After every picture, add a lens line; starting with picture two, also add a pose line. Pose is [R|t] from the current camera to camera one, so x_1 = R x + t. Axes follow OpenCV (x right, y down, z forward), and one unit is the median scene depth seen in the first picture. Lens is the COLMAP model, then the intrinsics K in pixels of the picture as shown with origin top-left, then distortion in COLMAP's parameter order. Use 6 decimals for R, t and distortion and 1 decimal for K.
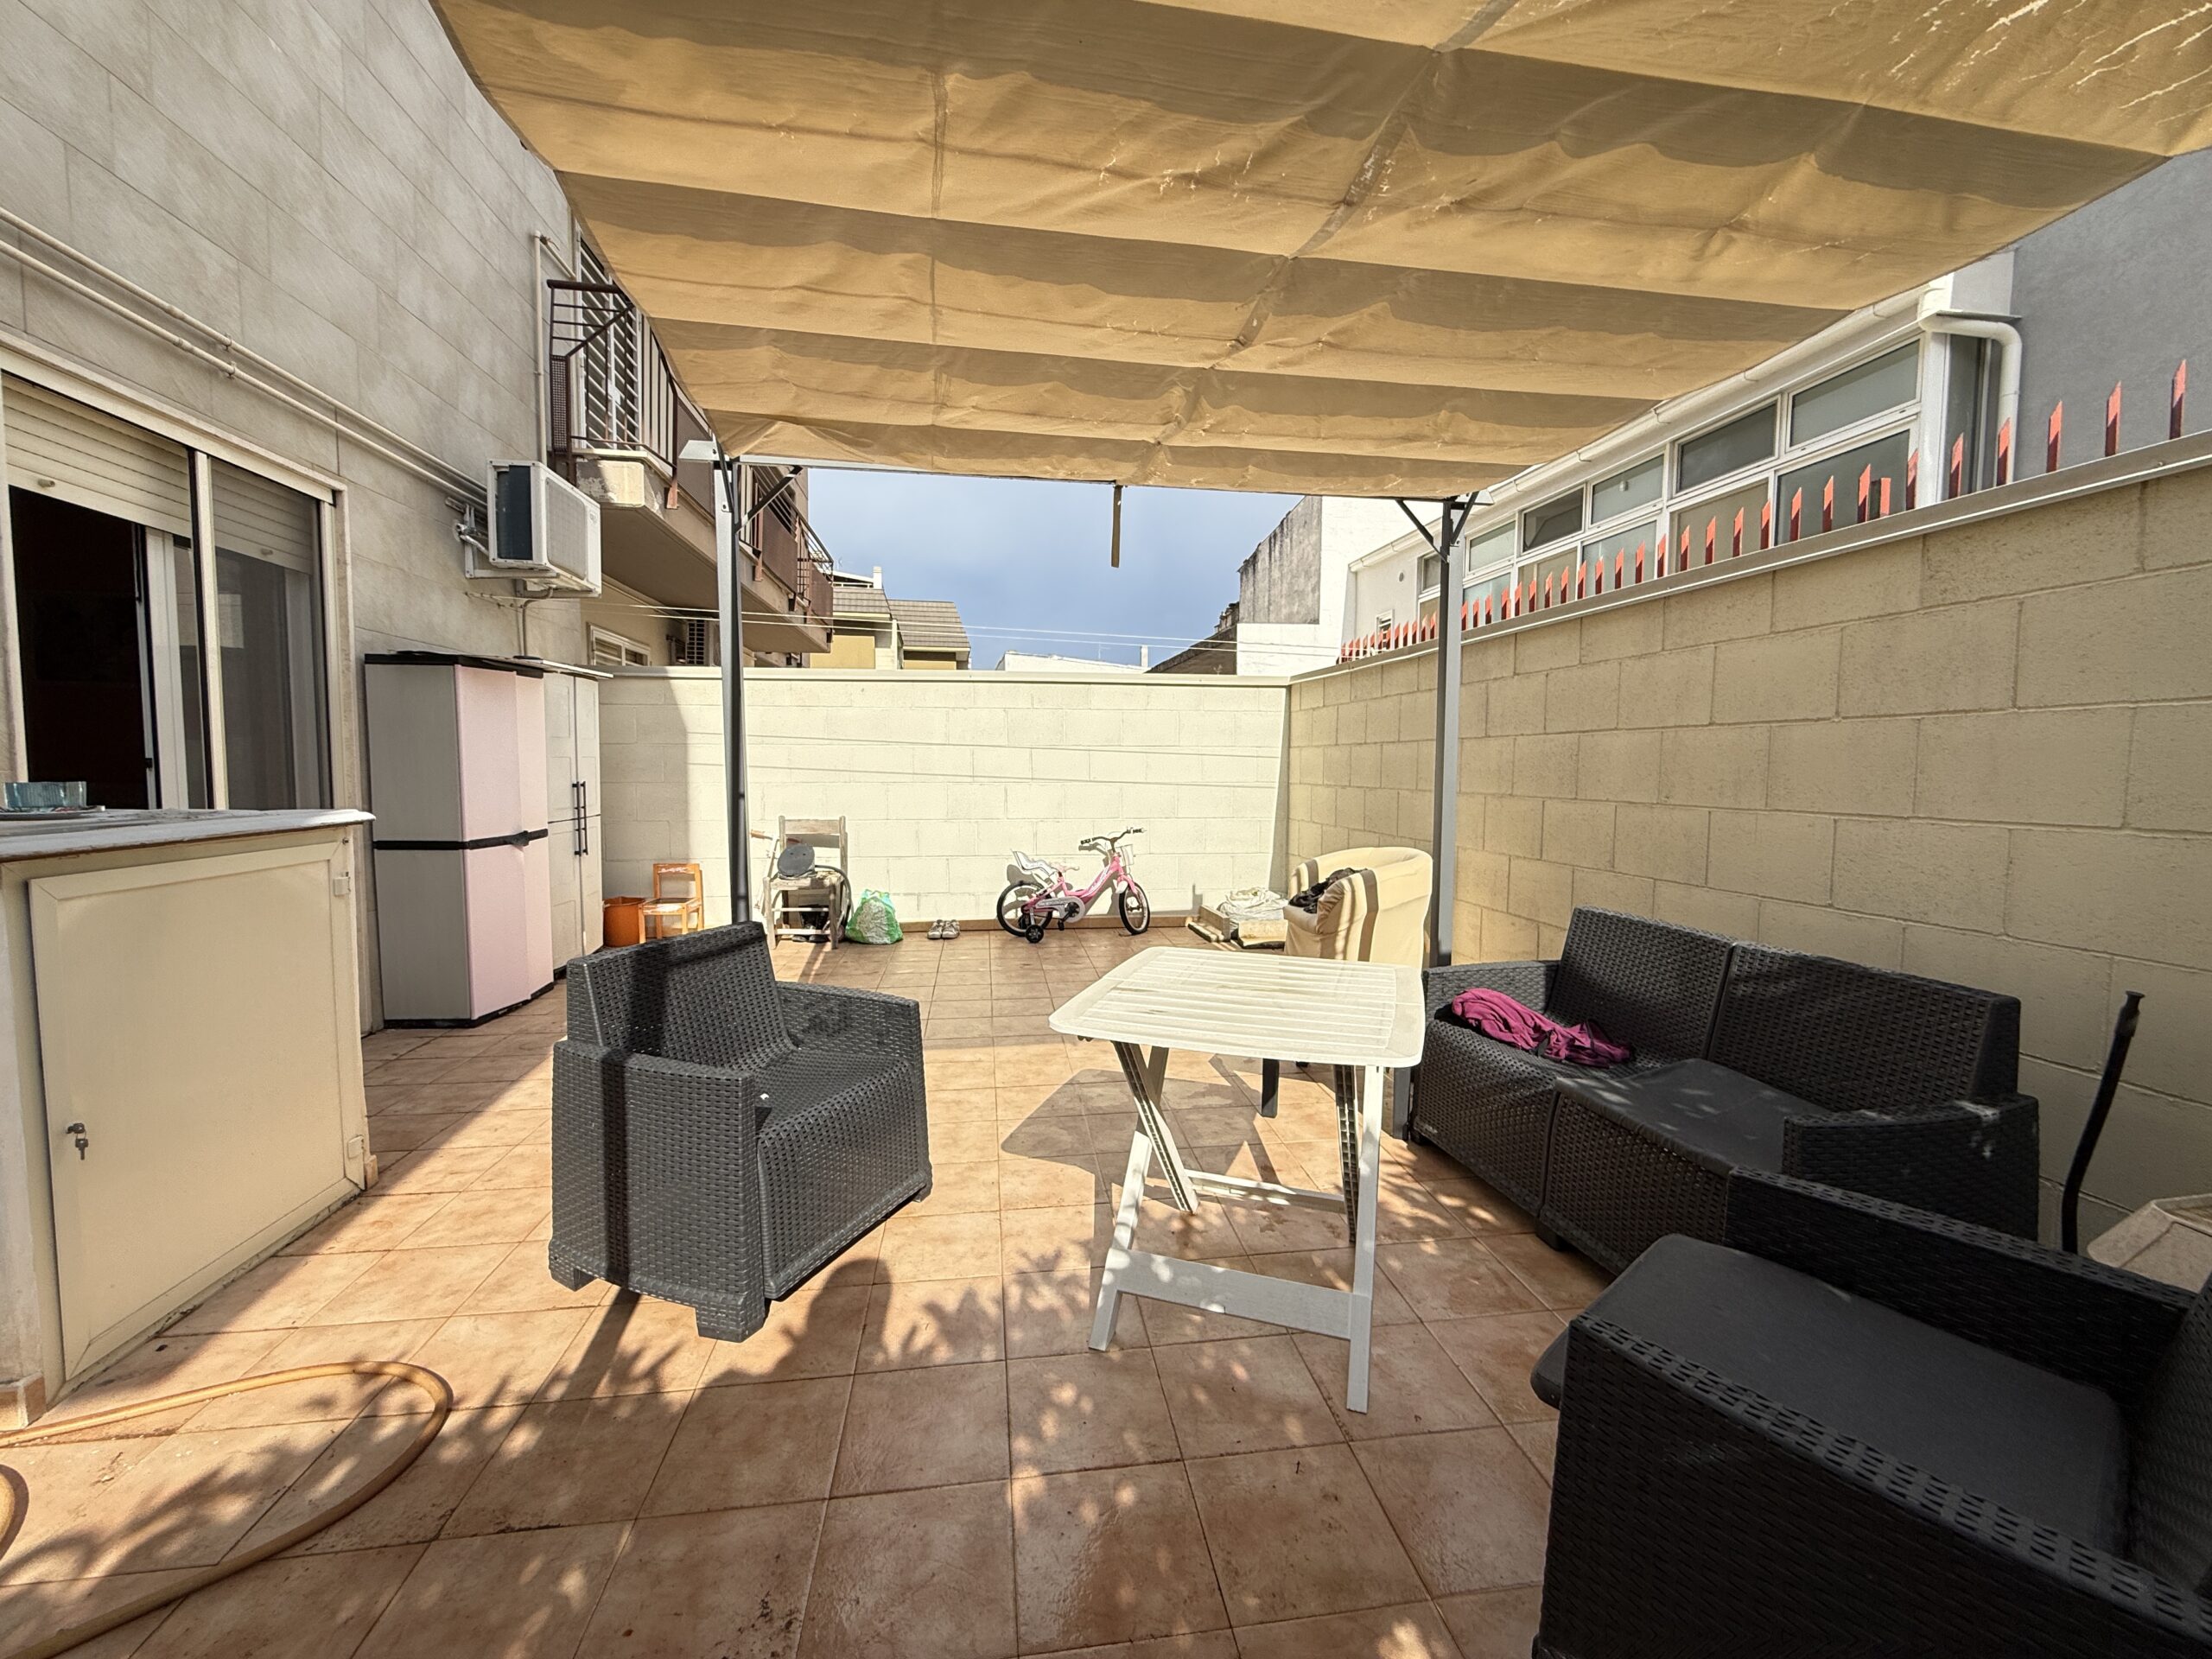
lens RADIAL K [[891.8, 0, 1101.7], [0, 891.8, 826.9], [0, 0, 1]] dist [0.000621, 0.000041]
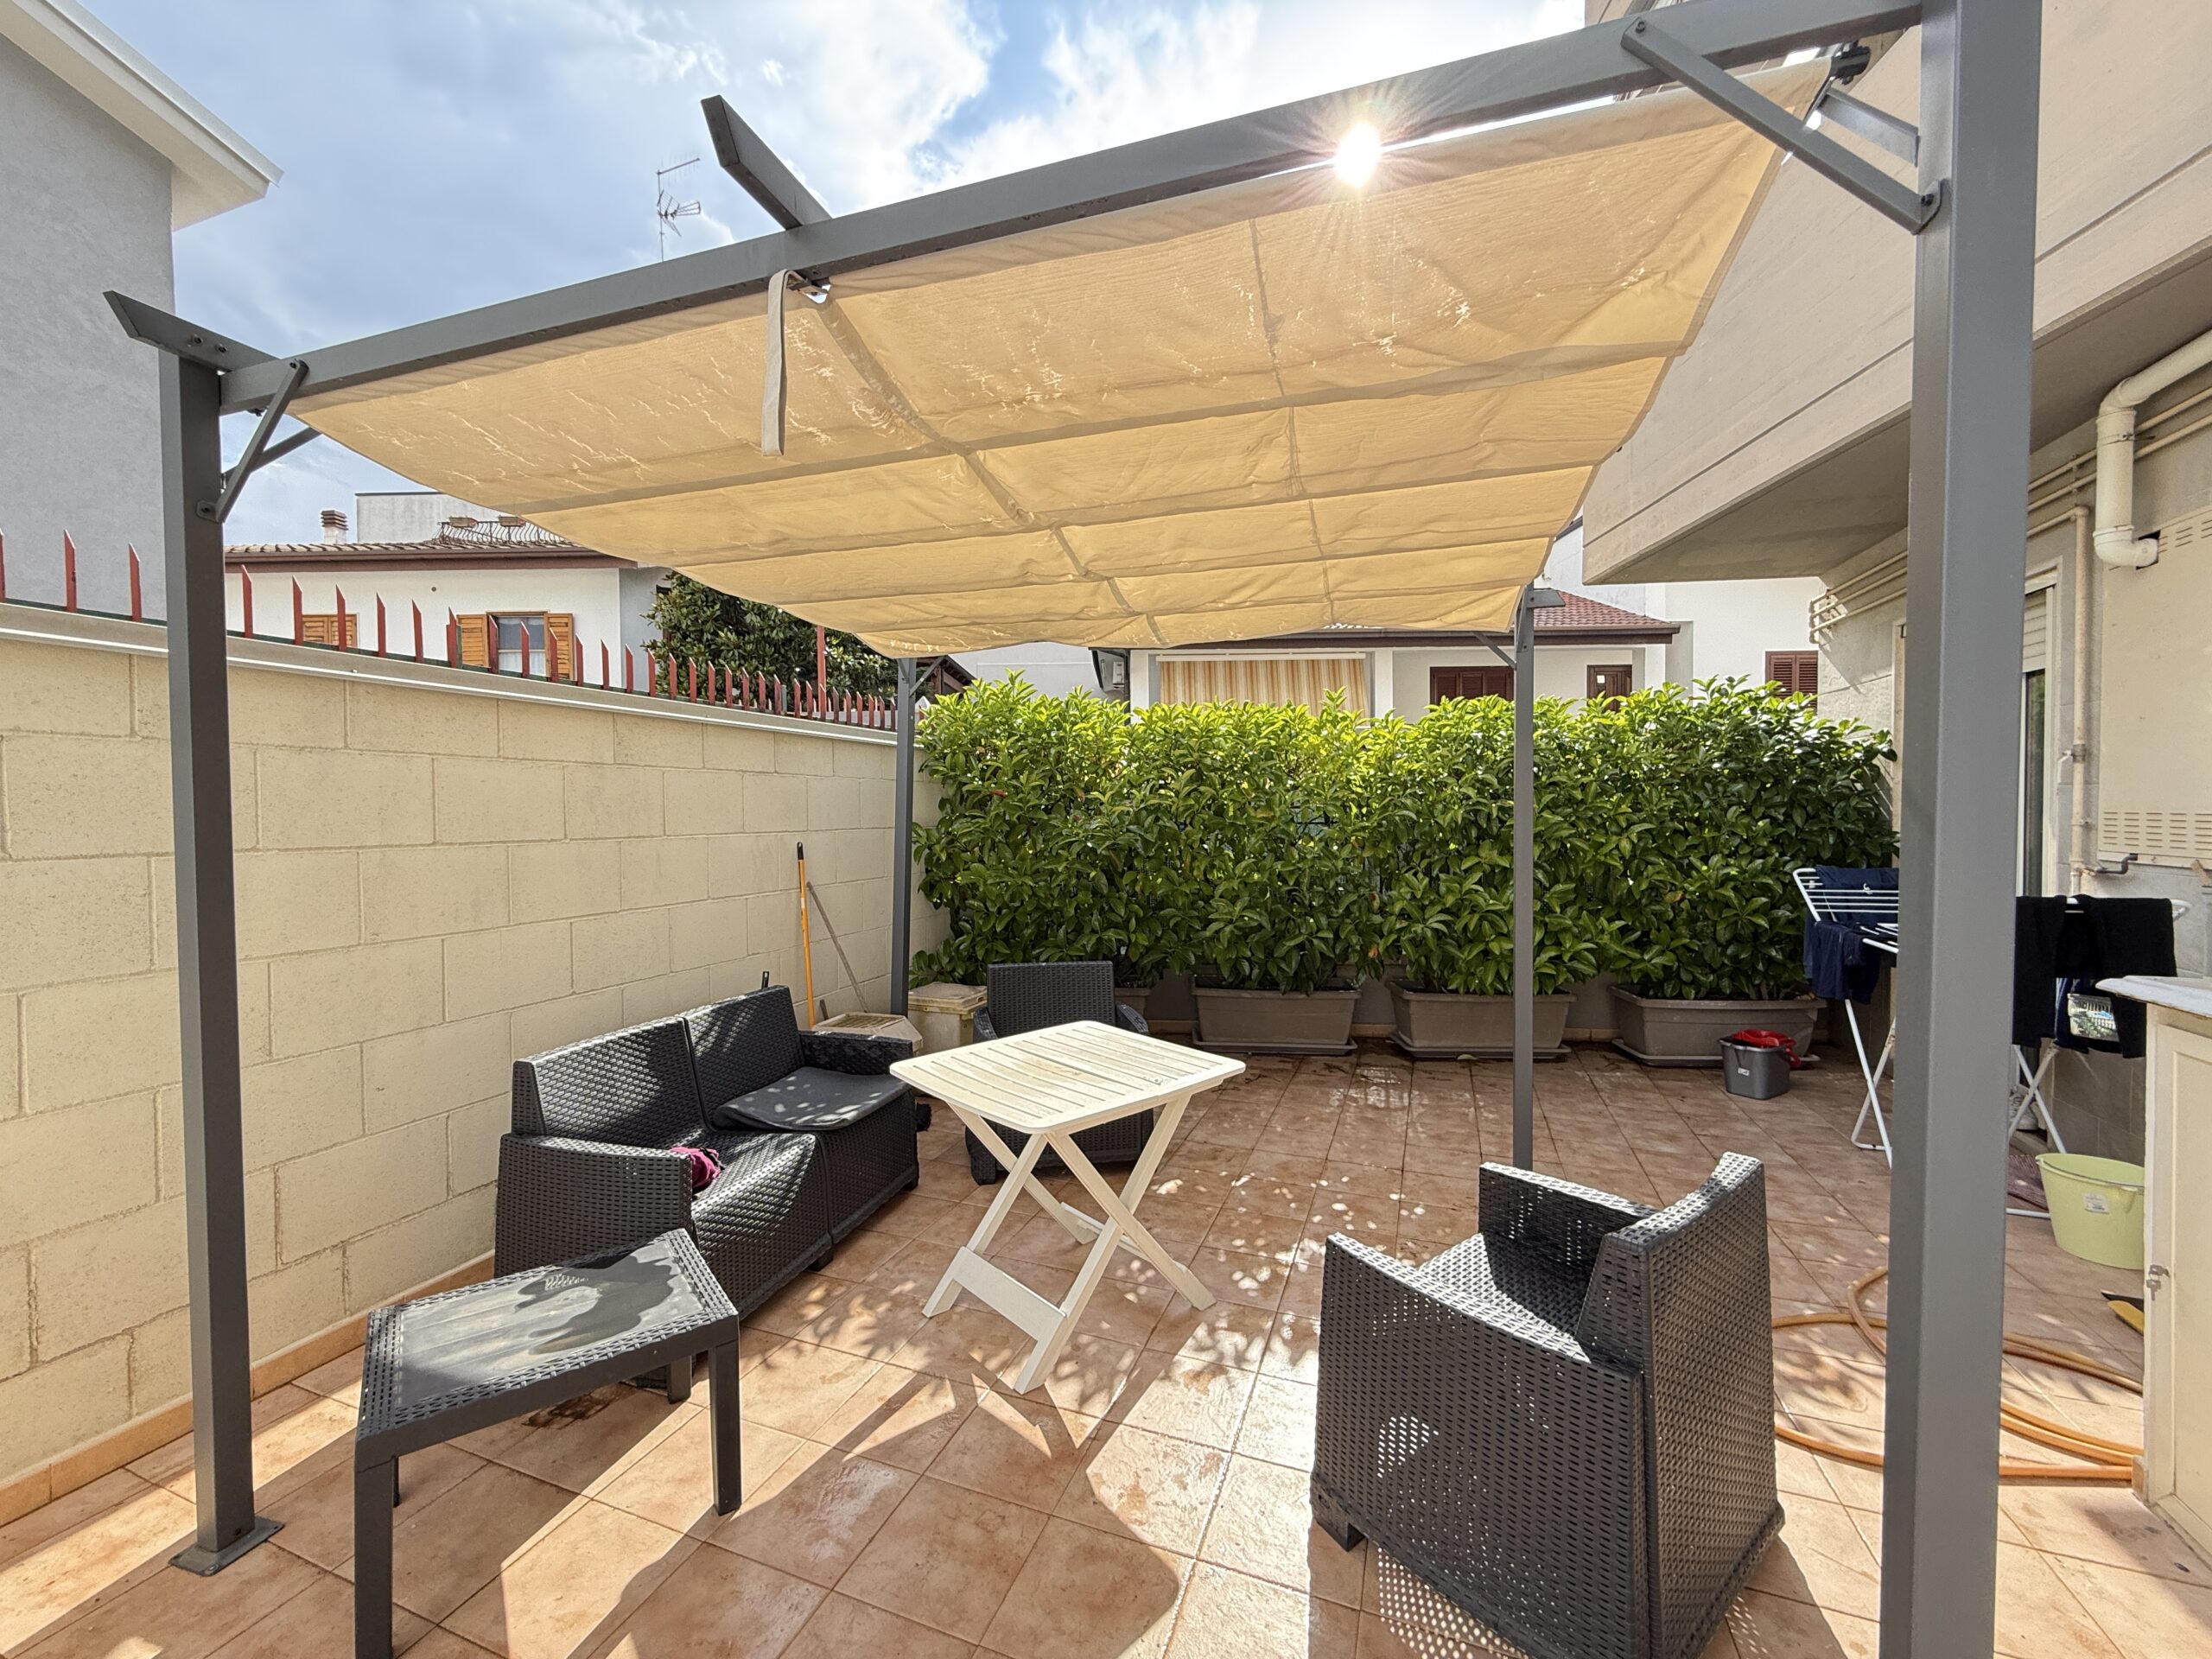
lens RADIAL K [[891.8, 0, 1098.5], [0, 891.8, 826.7], [0, 0, 1]] dist [0.000621, 0.000041]
pose [[-0.879017, -0.006157, 0.476751, -0.401079], [0.036883, 0.996042, 0.080868, -0.216547], [-0.475362, 0.088669, -0.875311, 1.761236]]
